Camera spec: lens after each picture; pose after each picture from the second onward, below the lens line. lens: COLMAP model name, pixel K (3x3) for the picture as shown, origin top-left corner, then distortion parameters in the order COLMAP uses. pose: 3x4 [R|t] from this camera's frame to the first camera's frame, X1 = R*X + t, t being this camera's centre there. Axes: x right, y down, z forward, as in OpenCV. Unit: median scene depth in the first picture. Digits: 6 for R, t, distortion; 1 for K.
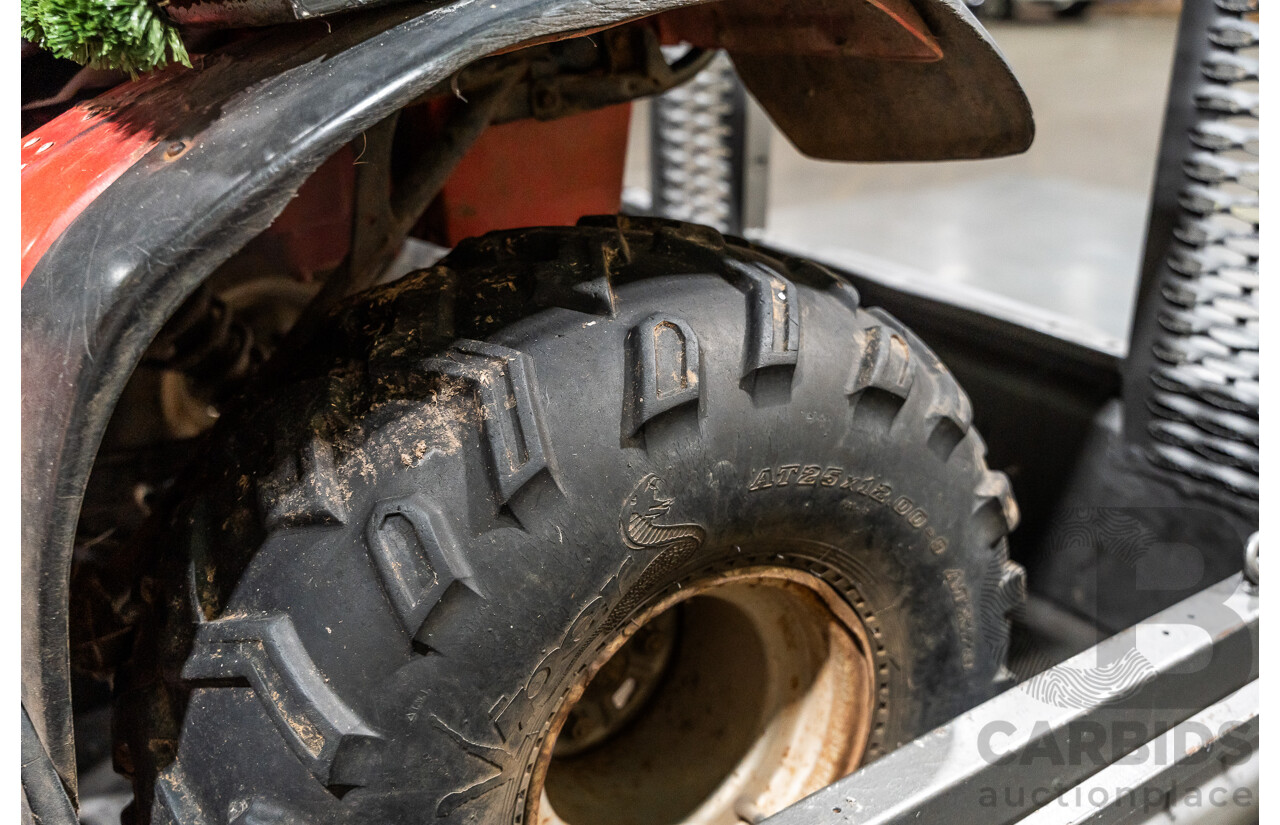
lens RADIAL K [[1230.6, 0, 638.0], [0, 1230.6, 416.8], [0, 0, 1]] dist [0.002236, 0.008327]
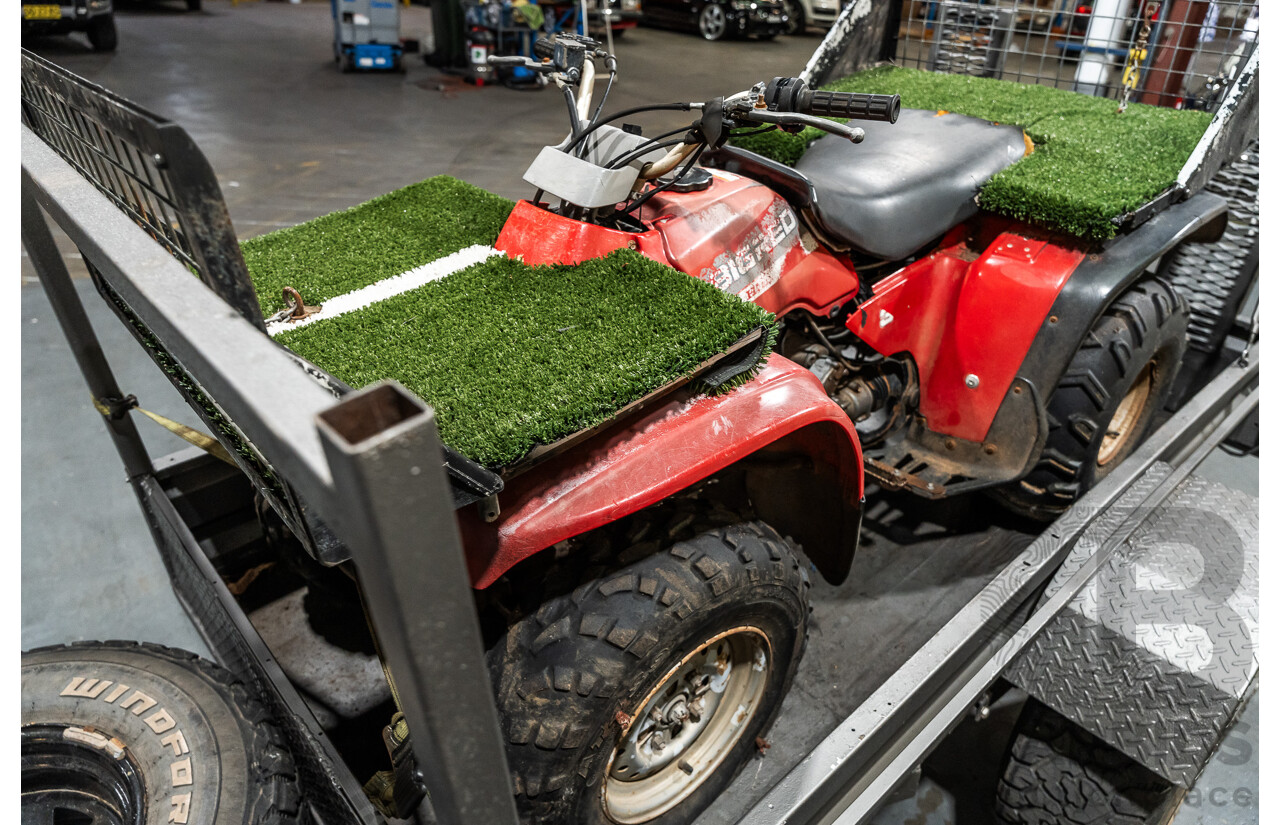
lens RADIAL K [[820.8, 0, 640.8], [0, 820.8, 411.9], [0, 0, 1]] dist [-0.002590, -0.002356]
pose [[0.987566, -0.016198, 0.156365, -2.052248], [-0.007447, 0.988740, 0.149456, -0.090317], [-0.157025, -0.148762, 0.976326, -1.366165]]
